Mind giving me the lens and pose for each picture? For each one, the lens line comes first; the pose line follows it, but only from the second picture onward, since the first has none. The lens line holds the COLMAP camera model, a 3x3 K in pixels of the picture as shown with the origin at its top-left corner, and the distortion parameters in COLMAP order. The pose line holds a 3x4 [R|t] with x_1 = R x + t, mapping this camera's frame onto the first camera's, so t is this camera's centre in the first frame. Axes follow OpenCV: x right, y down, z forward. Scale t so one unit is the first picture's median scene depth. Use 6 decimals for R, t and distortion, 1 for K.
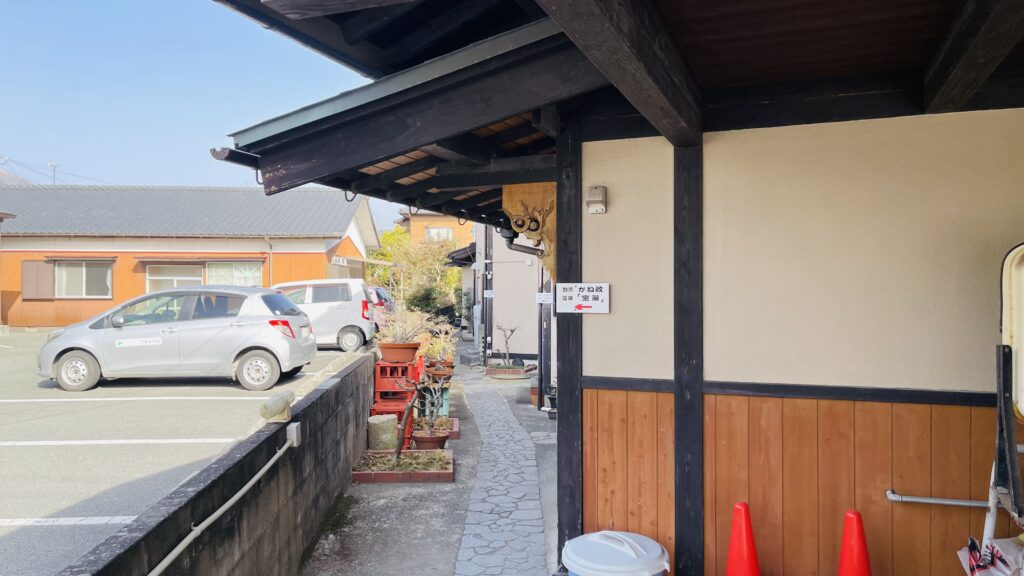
lens RADIAL K [[783.4, 0, 510.3], [0, 783.4, 286.0], [0, 0, 1]] dist [0.076296, -0.068168]
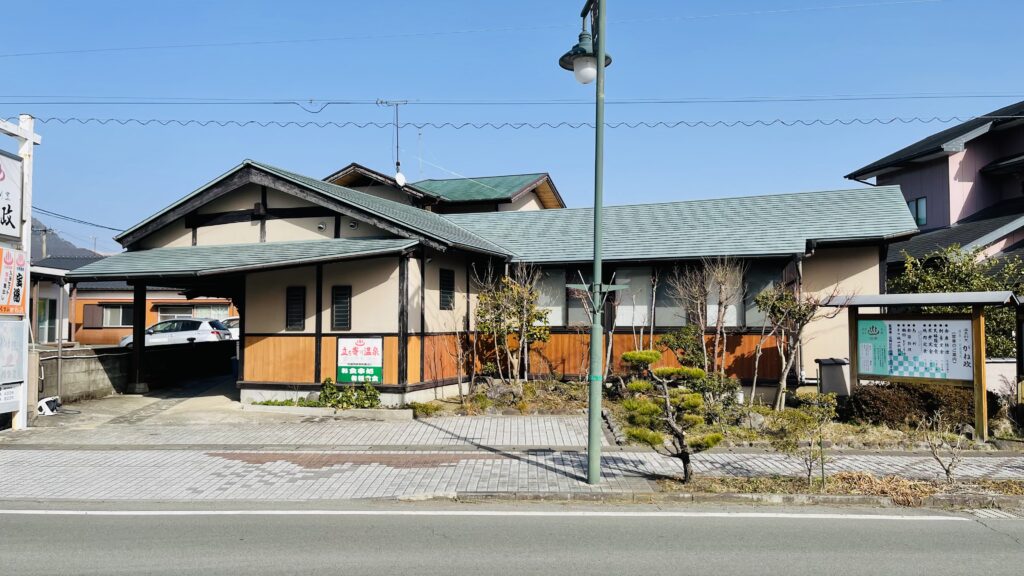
lens RADIAL K [[783.4, 0, 516.4], [0, 783.4, 283.5], [0, 0, 1]] dist [0.076296, -0.068168]
pose [[0.999998, -0.001355, 0.001238, 0.430053], [0.001416, 0.998754, -0.049893, 0.011908], [-0.001168, 0.049895, 0.998754, -0.986332]]
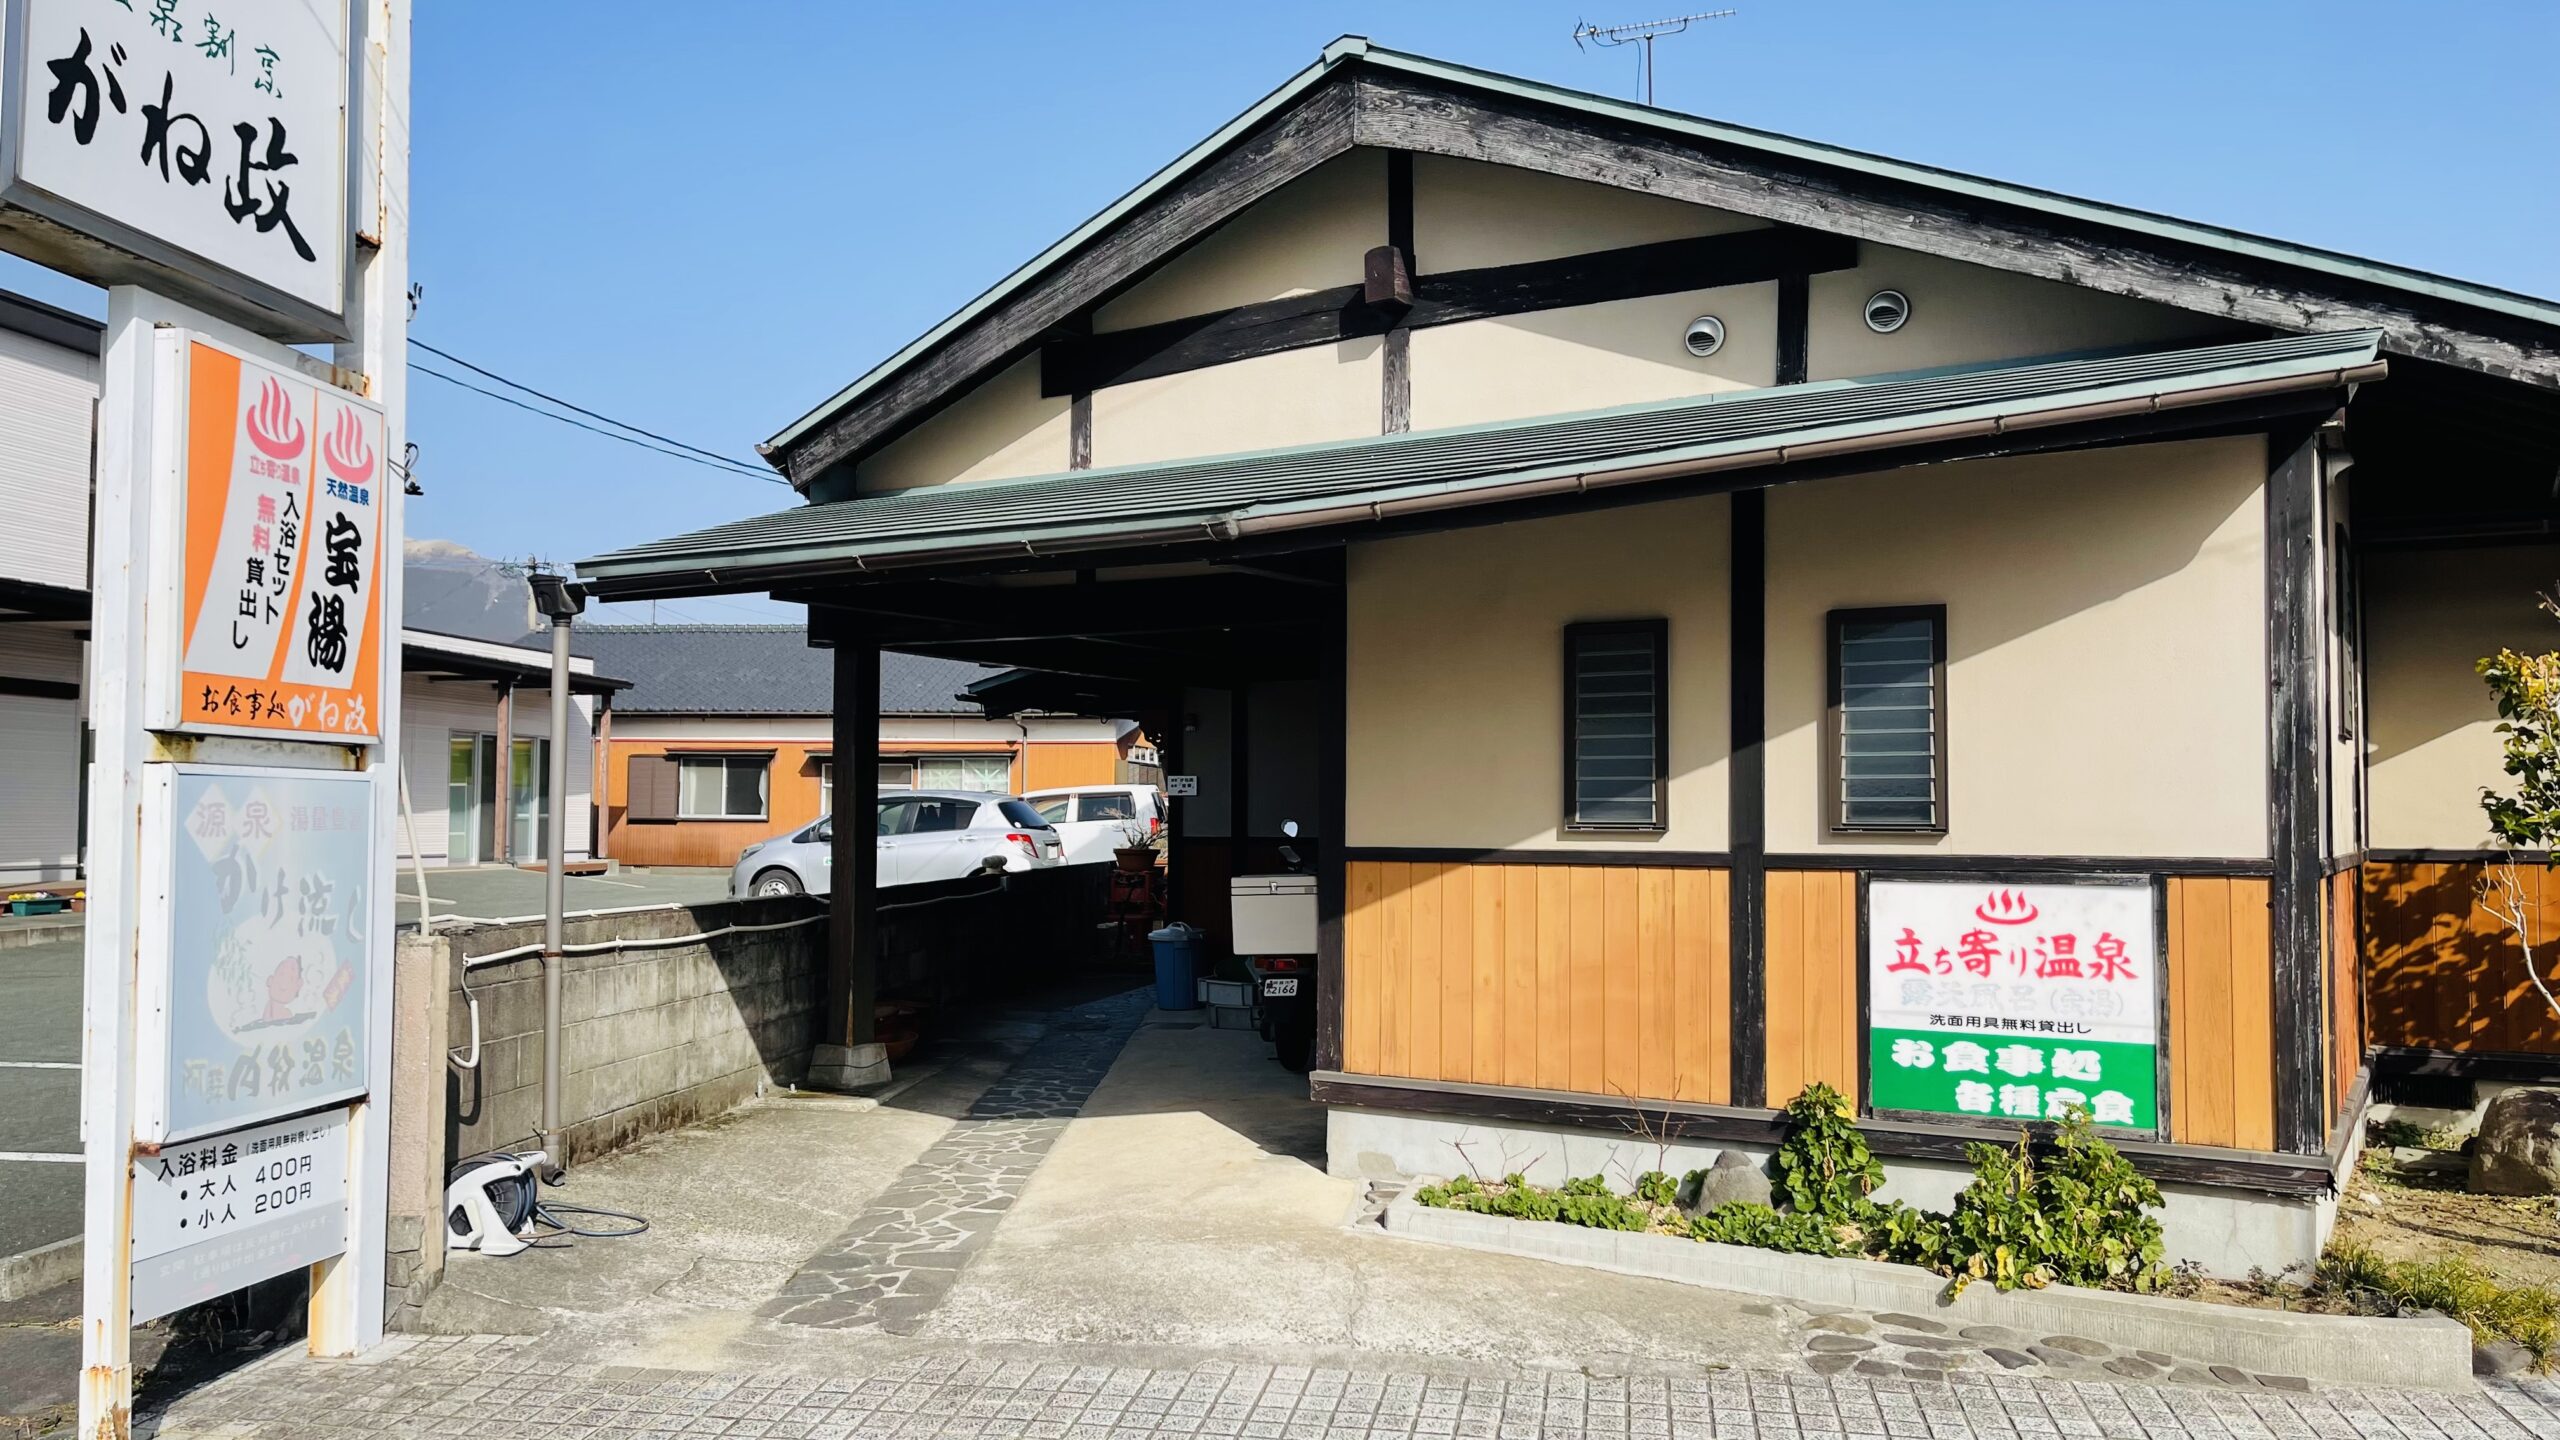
lens RADIAL K [[1958.4, 0, 1300.5], [0, 1958.4, 735.9], [0, 0, 1]] dist [0.076296, -0.068168]
pose [[0.986269, -0.000721, -0.165148, 0.198291], [-0.006093, 0.999151, -0.040749, 0.015517], [0.165037, 0.041196, 0.985427, -0.571444]]
